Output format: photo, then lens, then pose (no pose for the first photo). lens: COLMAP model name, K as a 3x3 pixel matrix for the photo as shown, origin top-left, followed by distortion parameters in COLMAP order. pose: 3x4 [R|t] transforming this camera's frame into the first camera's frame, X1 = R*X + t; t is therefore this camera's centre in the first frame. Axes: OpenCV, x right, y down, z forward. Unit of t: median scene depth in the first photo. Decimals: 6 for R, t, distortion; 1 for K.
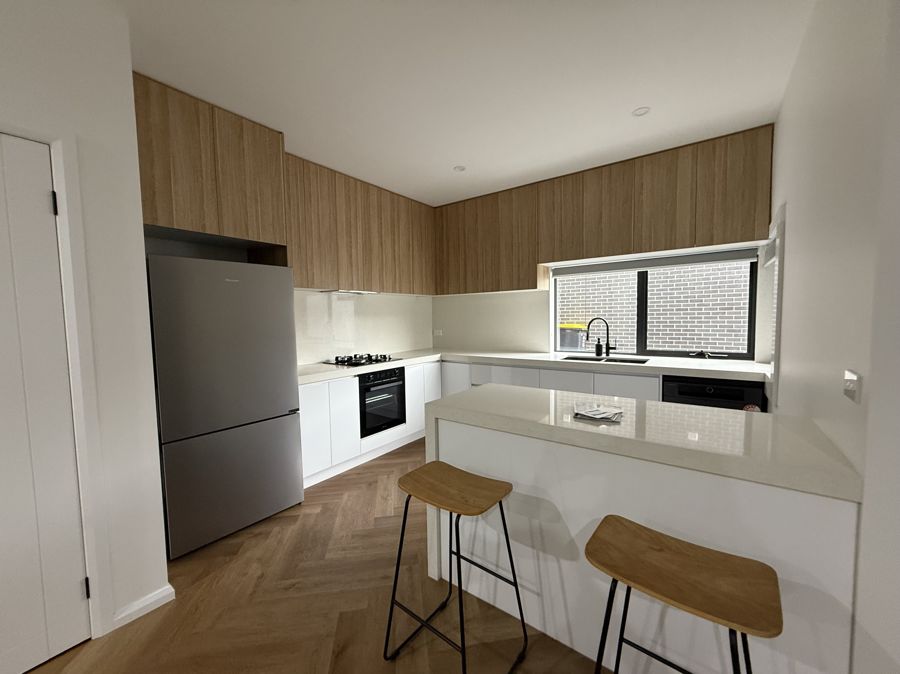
lens RADIAL K [[357.8, 0, 449.5], [0, 357.8, 340.6], [0, 0, 1]] dist [-0.000213, -0.000165]
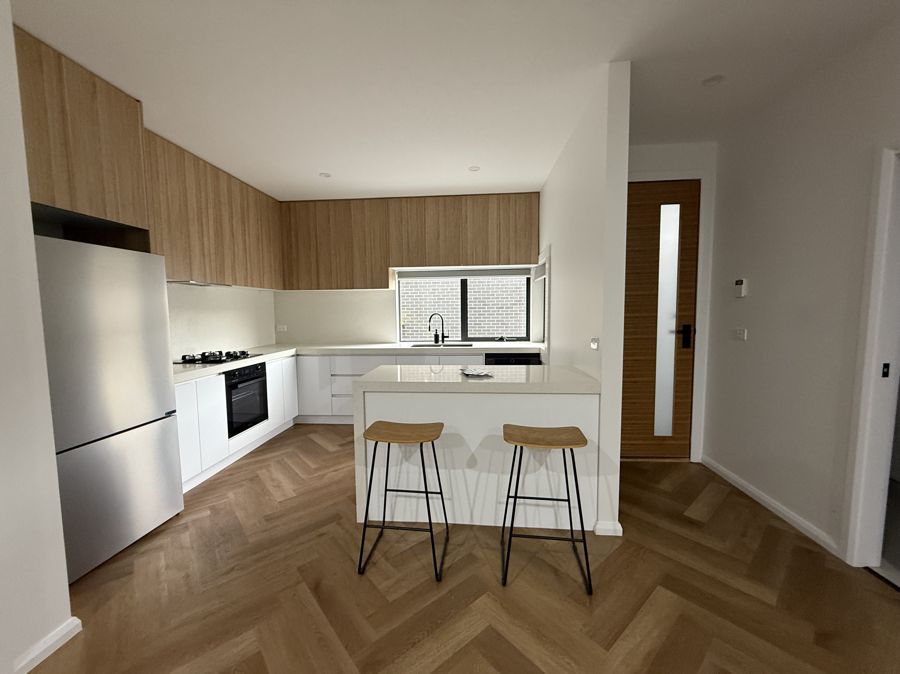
lens RADIAL K [[357.8, 0, 449.5], [0, 357.8, 340.6], [0, 0, 1]] dist [-0.000213, -0.000165]
pose [[0.849517, -0.035640, 0.526357, -0.233705], [0.031043, 0.999364, 0.017565, 0.013315], [-0.526648, 0.001418, 0.850082, -0.117565]]
